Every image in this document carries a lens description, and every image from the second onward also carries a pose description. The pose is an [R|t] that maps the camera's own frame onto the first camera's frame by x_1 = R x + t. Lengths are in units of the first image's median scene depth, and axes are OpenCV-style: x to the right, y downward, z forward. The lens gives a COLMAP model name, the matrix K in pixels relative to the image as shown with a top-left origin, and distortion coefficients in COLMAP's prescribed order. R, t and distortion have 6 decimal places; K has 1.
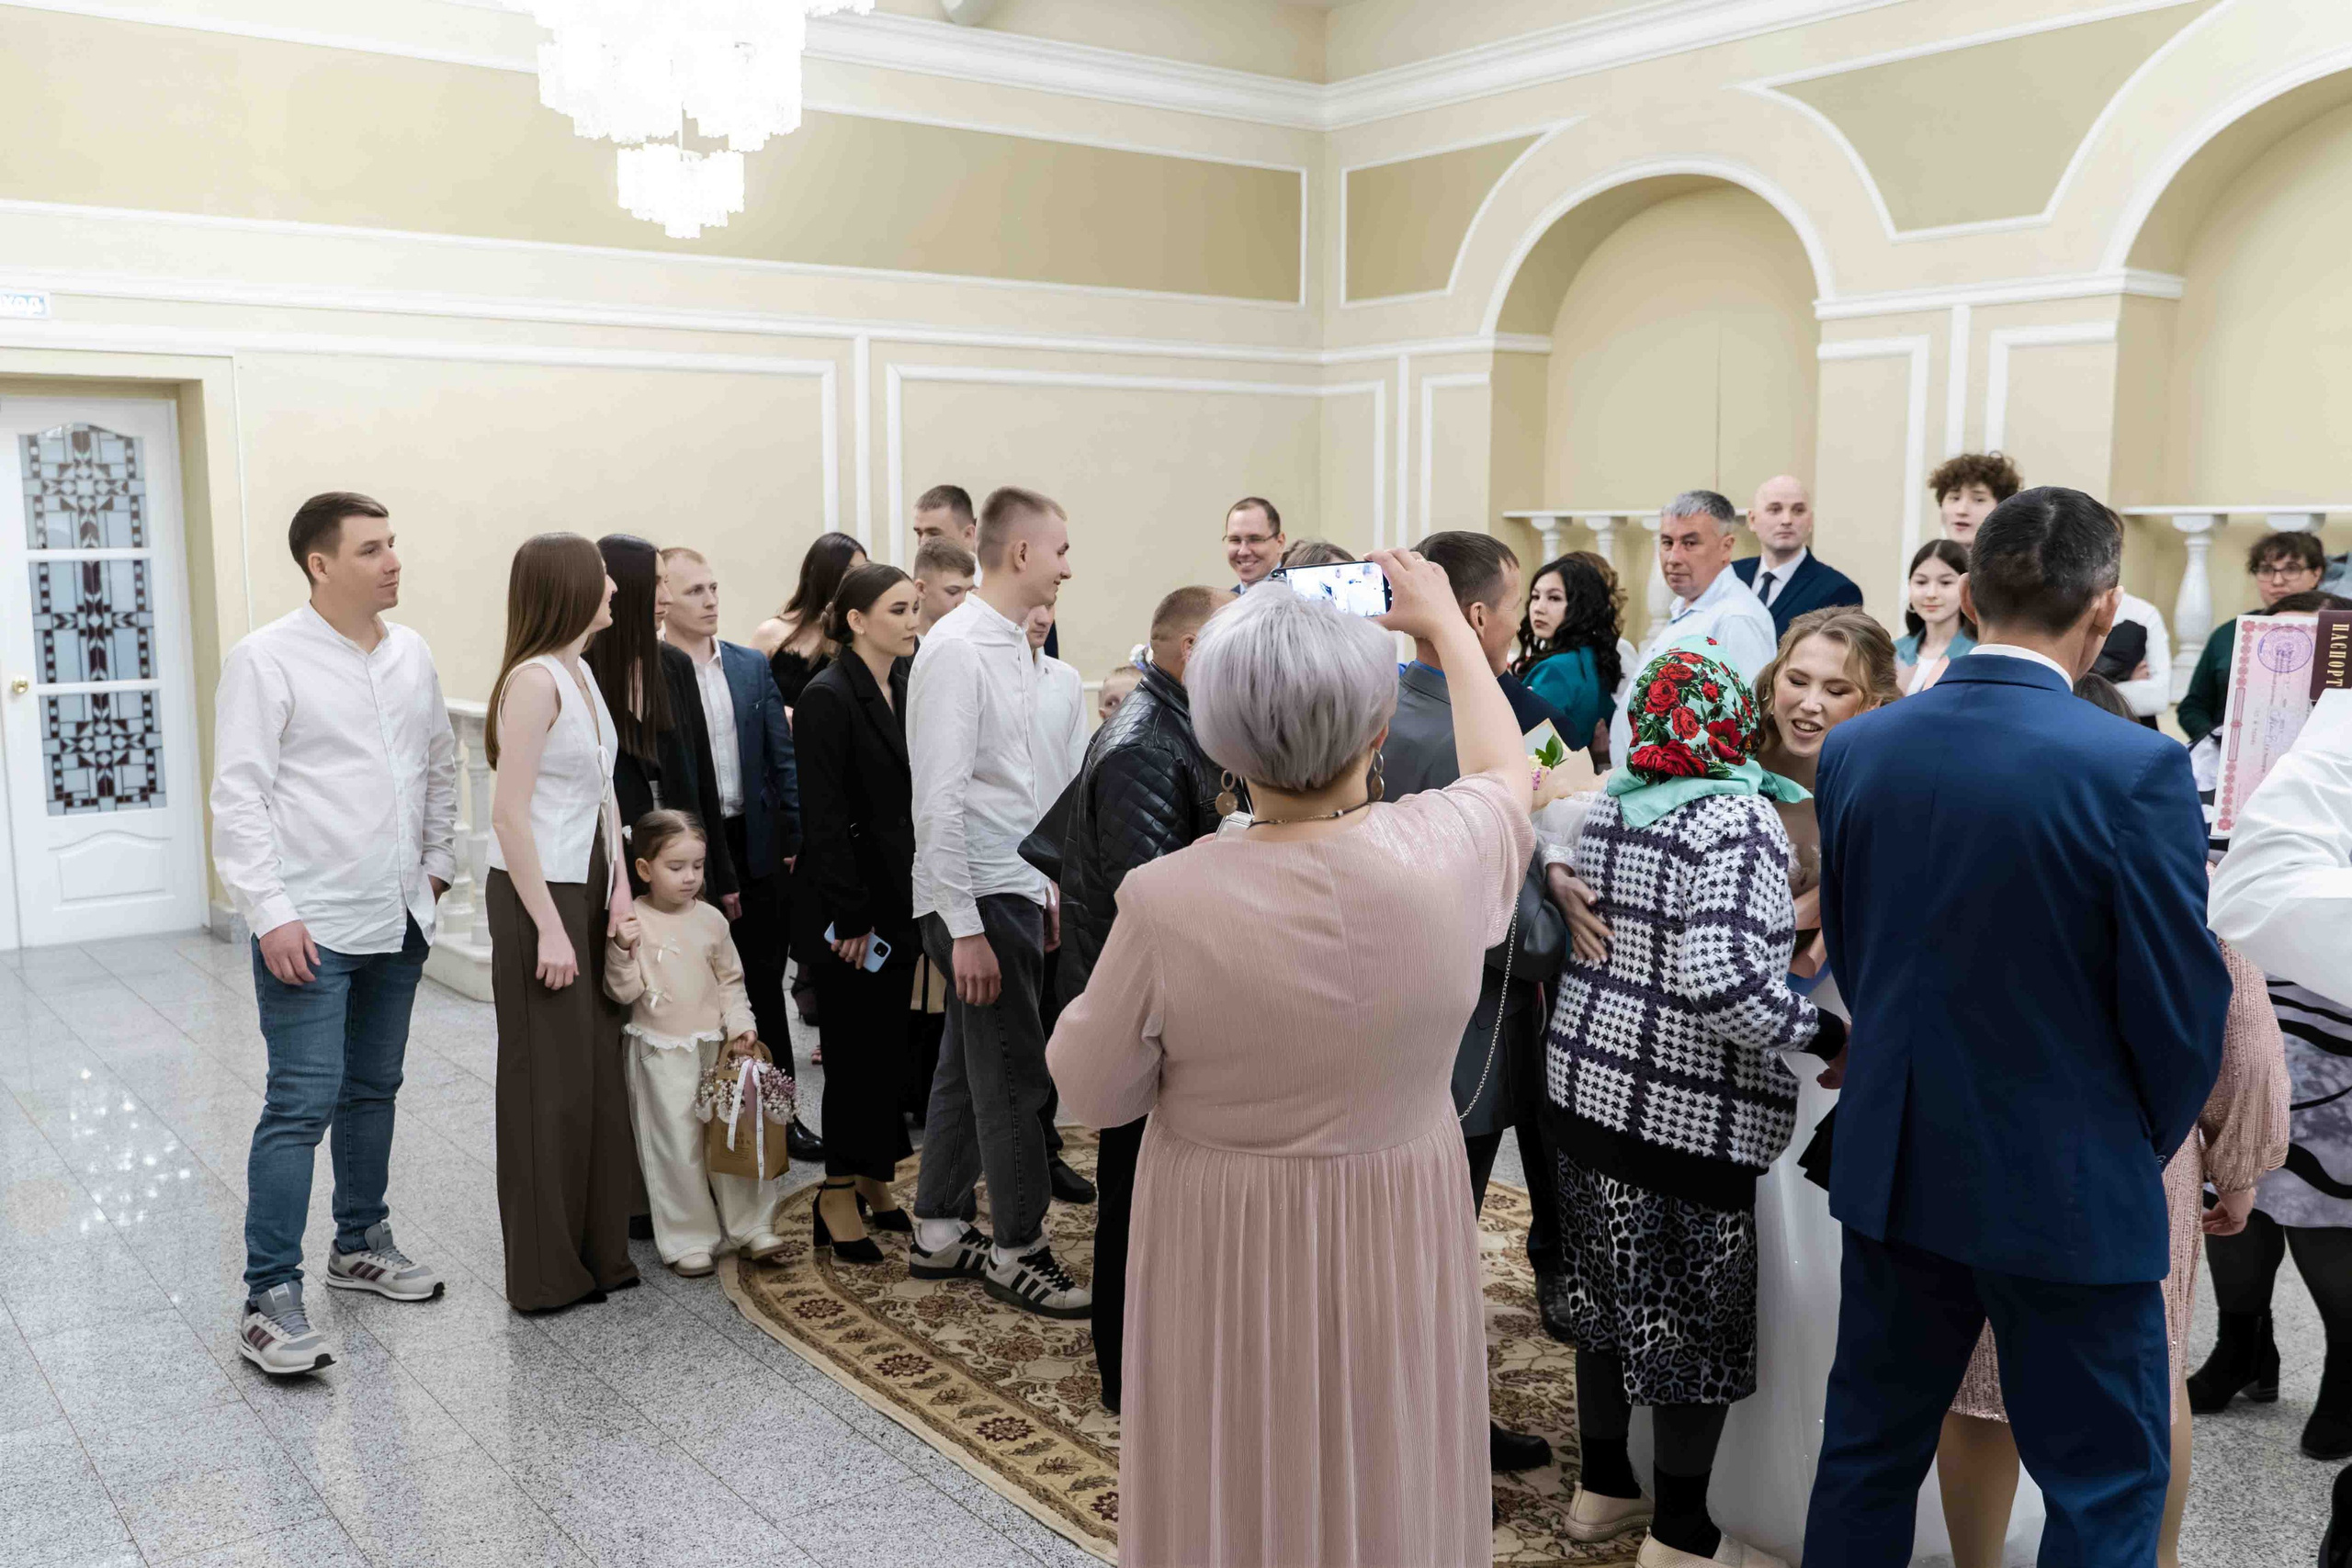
lens RADIAL K [[2027.4, 0, 1109.7], [0, 2027.4, 805.2], [0, 0, 1]] dist [0.004361, -0.007524]
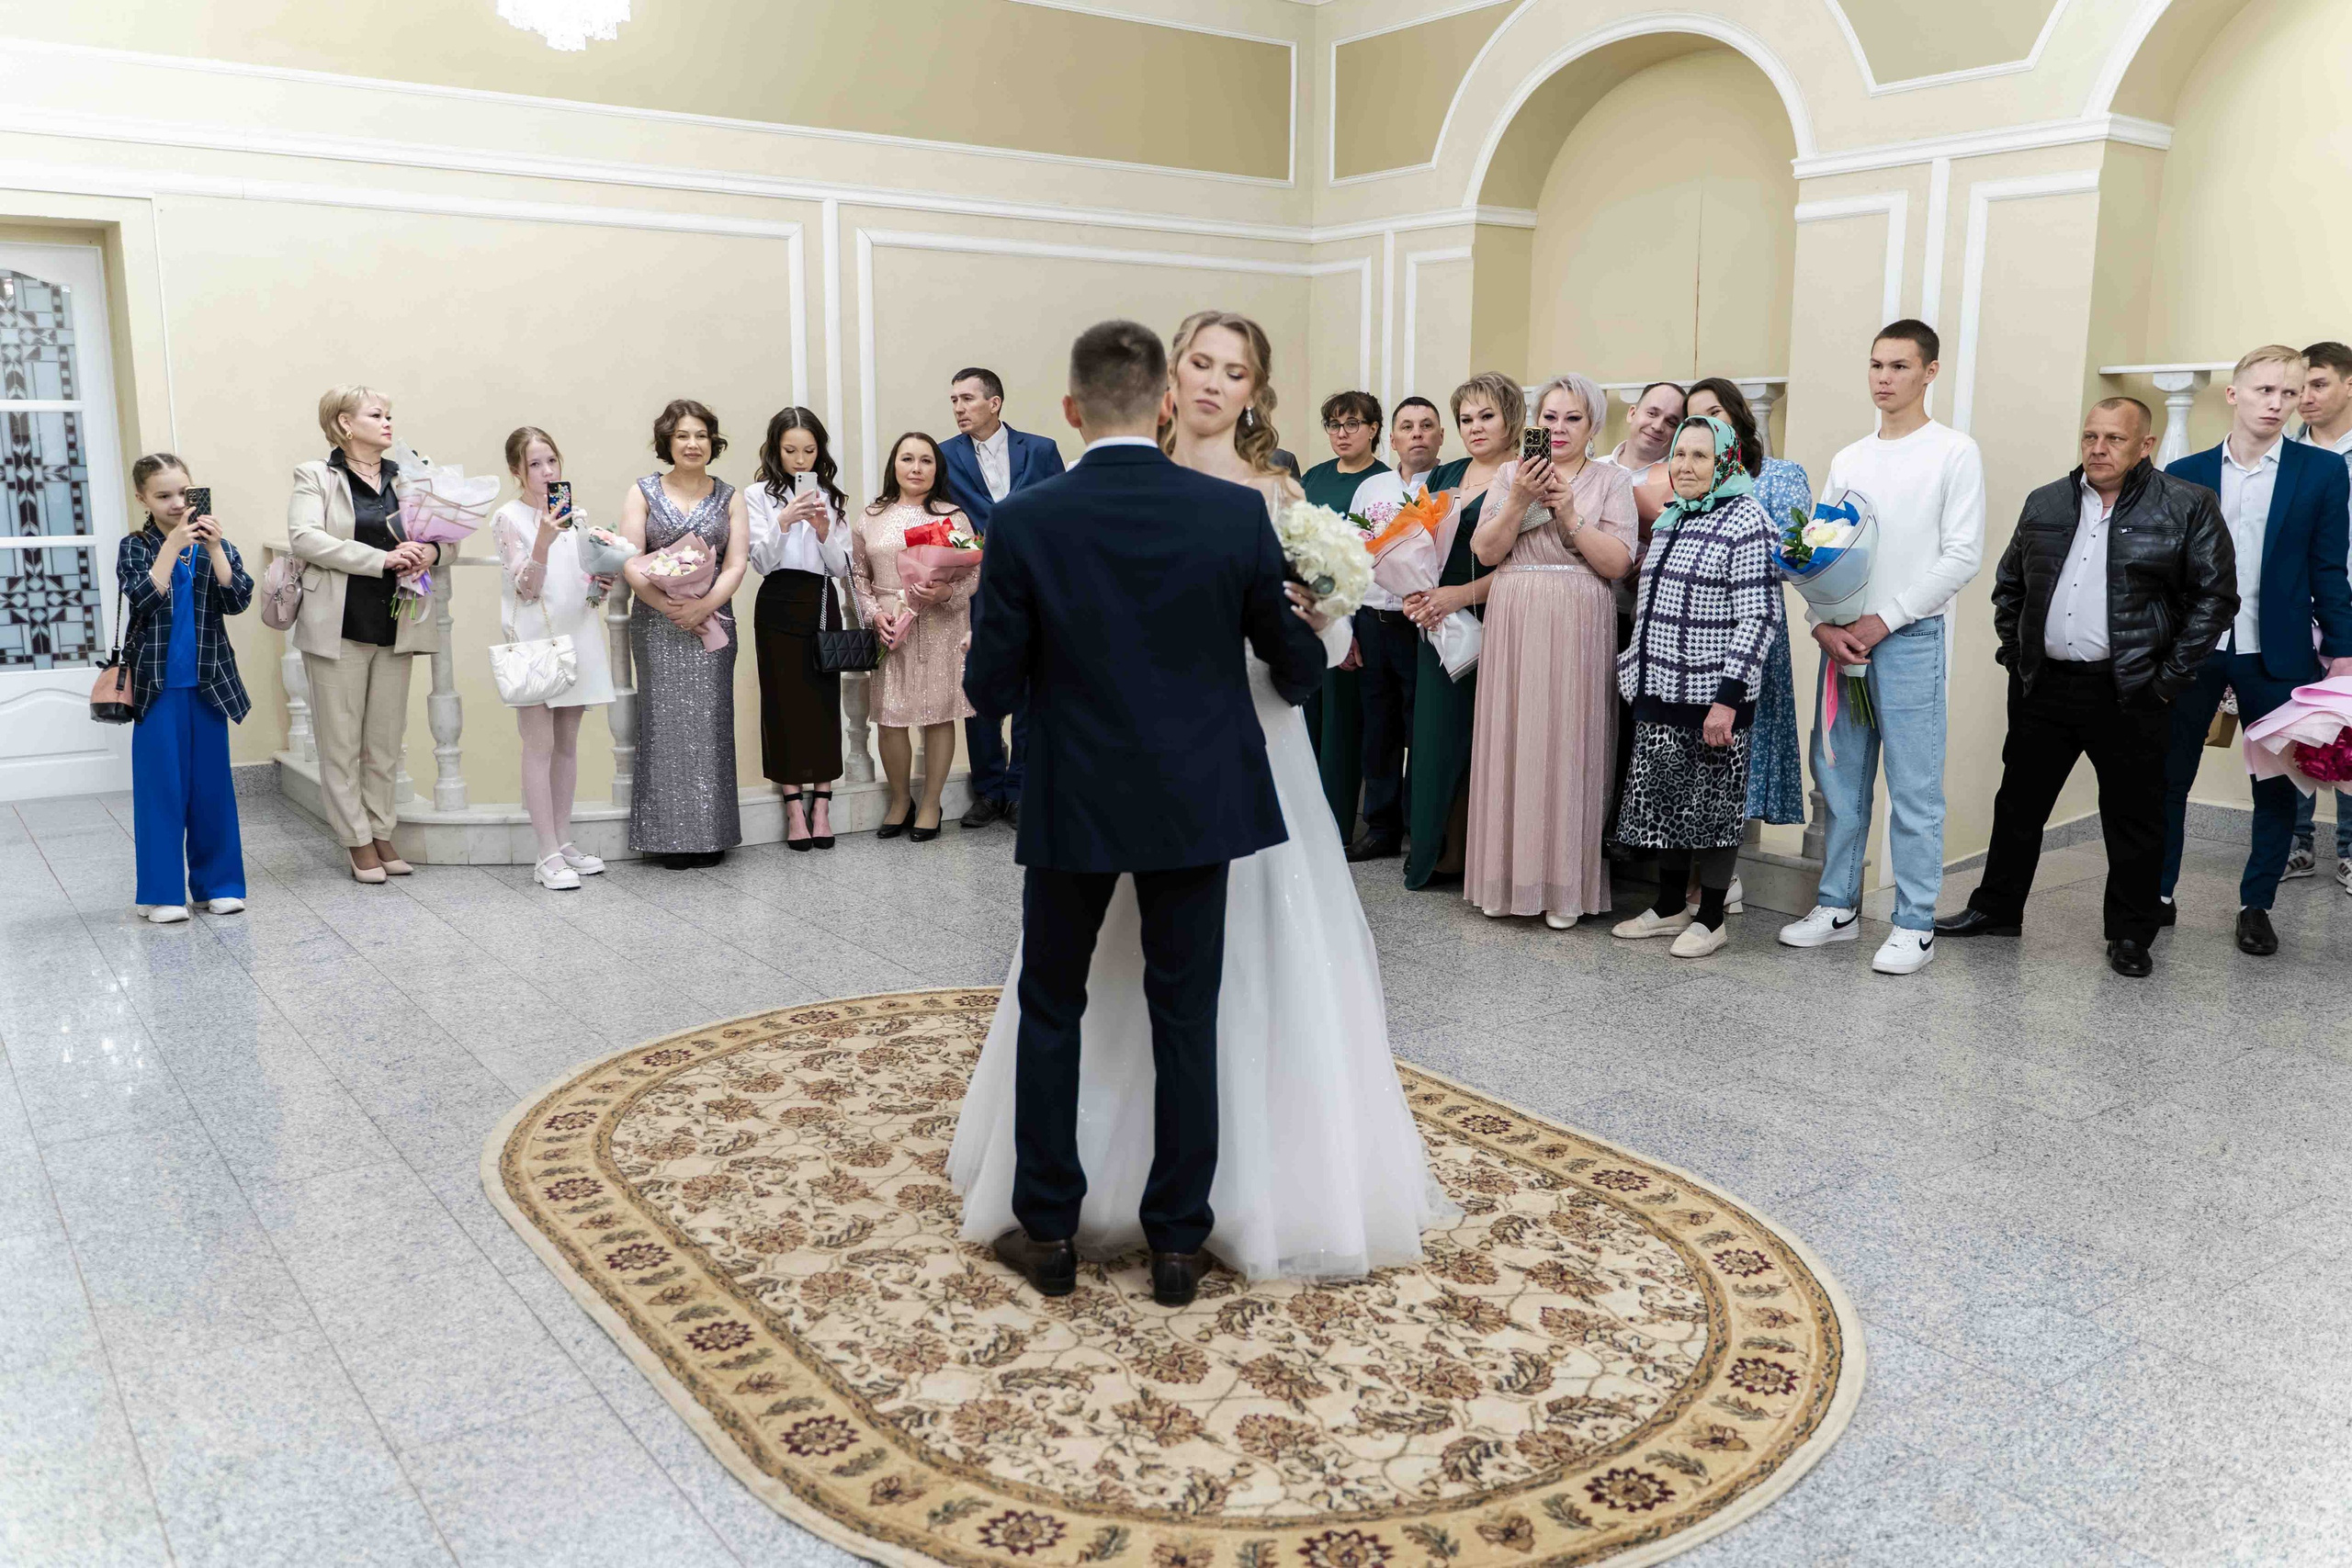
lens RADIAL K [[1851.9, 0, 1176.0], [0, 1851.9, 784.0], [0, 0, 1]] dist [0.006397, -0.008899]
pose [[0.999946, 0.008086, -0.006550, 0.063214], [-0.007821, 0.999190, 0.039468, 0.019172], [0.006864, -0.039415, 0.999199, 0.102452]]
